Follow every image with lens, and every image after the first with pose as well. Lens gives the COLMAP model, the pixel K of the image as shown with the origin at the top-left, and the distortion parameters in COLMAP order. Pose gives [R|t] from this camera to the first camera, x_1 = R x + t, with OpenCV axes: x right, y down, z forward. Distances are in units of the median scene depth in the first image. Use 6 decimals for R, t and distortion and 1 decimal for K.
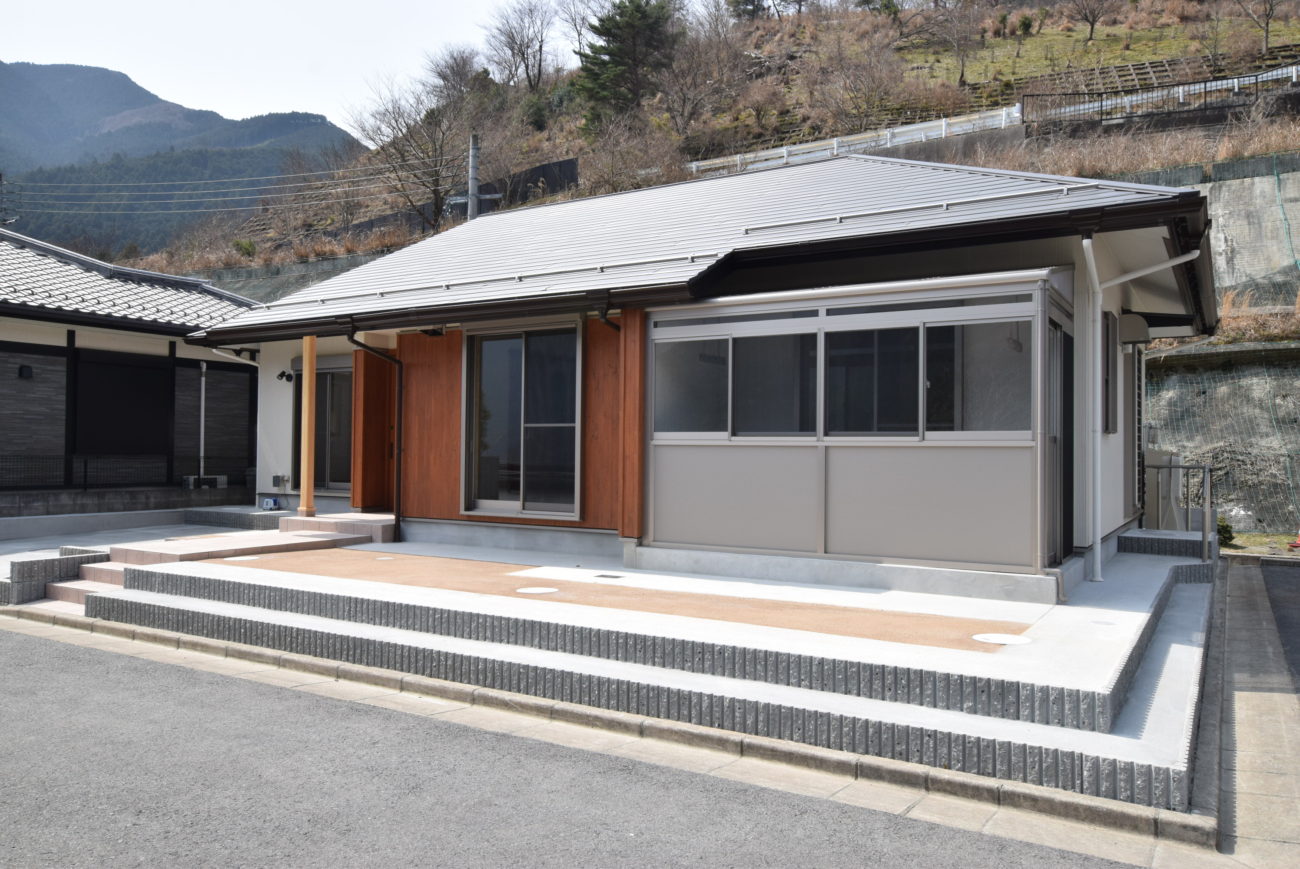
lens RADIAL K [[925.9, 0, 652.9], [0, 925.9, 432.0], [0, 0, 1]] dist [-0.001462, 0.014063]
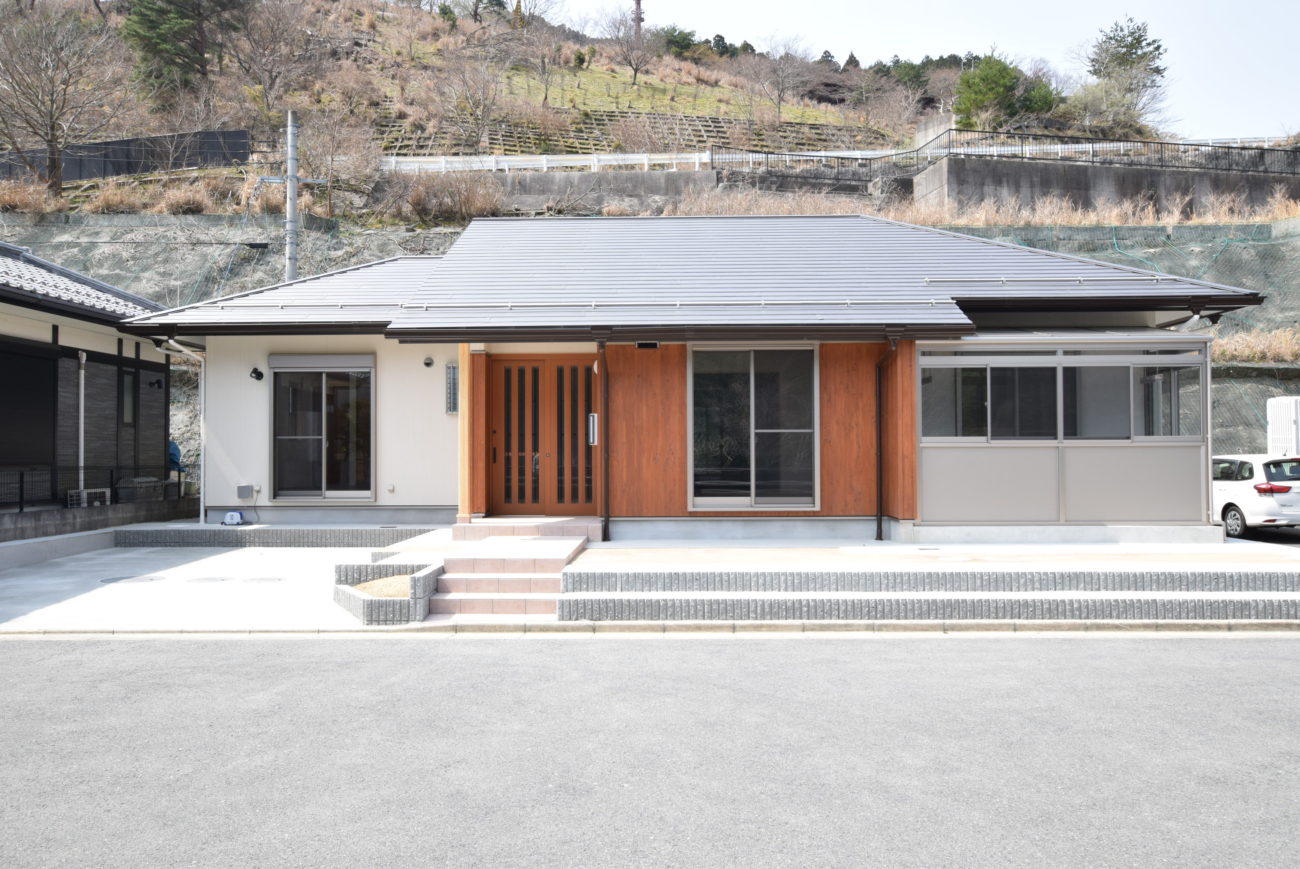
lens RADIAL K [[925.9, 0, 659.6], [0, 925.9, 438.2], [0, 0, 1]] dist [-0.001462, 0.014063]
pose [[0.869438, -0.004554, 0.494021, -0.745505], [0.001247, 0.999975, 0.007024, -0.006222], [-0.494041, -0.005490, 0.869422, 0.047255]]
